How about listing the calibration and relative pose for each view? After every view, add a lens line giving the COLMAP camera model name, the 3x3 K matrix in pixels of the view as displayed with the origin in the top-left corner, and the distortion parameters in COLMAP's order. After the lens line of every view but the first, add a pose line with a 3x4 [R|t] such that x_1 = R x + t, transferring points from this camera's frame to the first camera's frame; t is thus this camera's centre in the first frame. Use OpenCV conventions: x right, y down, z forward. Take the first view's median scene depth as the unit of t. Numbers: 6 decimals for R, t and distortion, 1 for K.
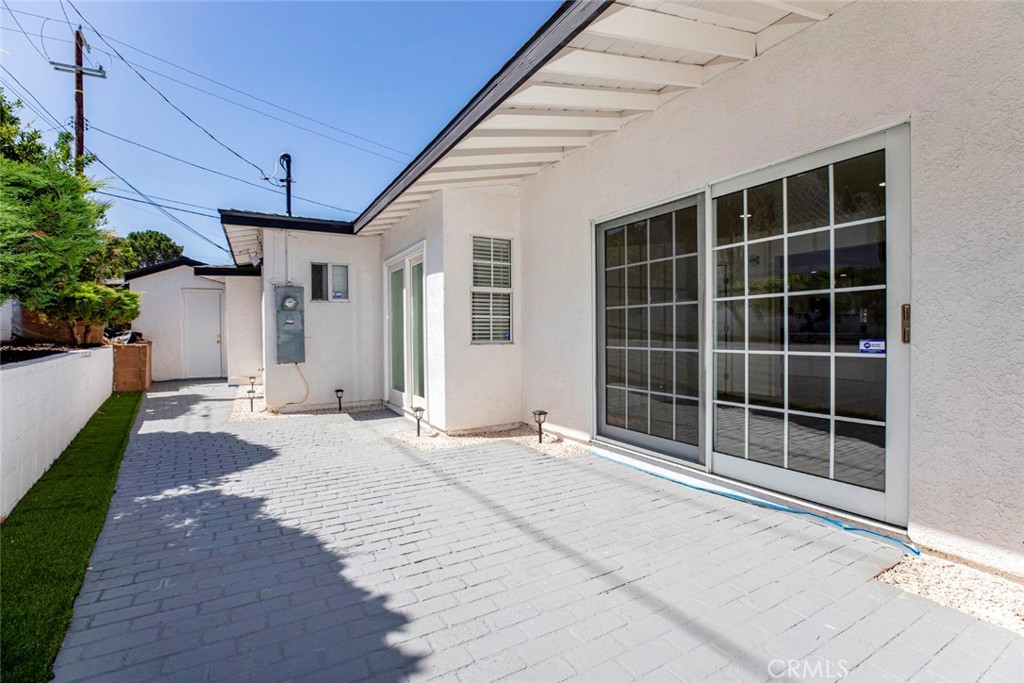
lens RADIAL K [[460.3, 0, 512.0], [0, 460.3, 341.5], [0, 0, 1]] dist [-0.010177, -0.000292]
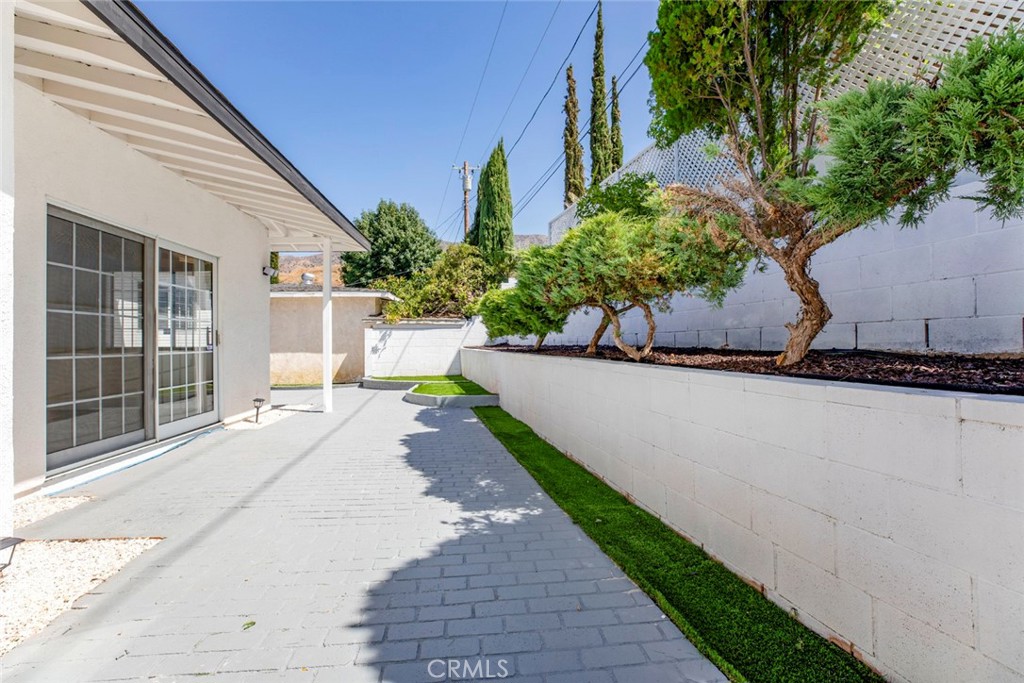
lens RADIAL K [[460.3, 0, 512.0], [0, 460.3, 341.5], [0, 0, 1]] dist [-0.010177, -0.000292]
pose [[-0.909726, 0.018118, 0.414813, -1.151314], [0.022961, 0.999714, 0.006689, -0.002571], [-0.414574, 0.015610, -0.909882, 1.847941]]
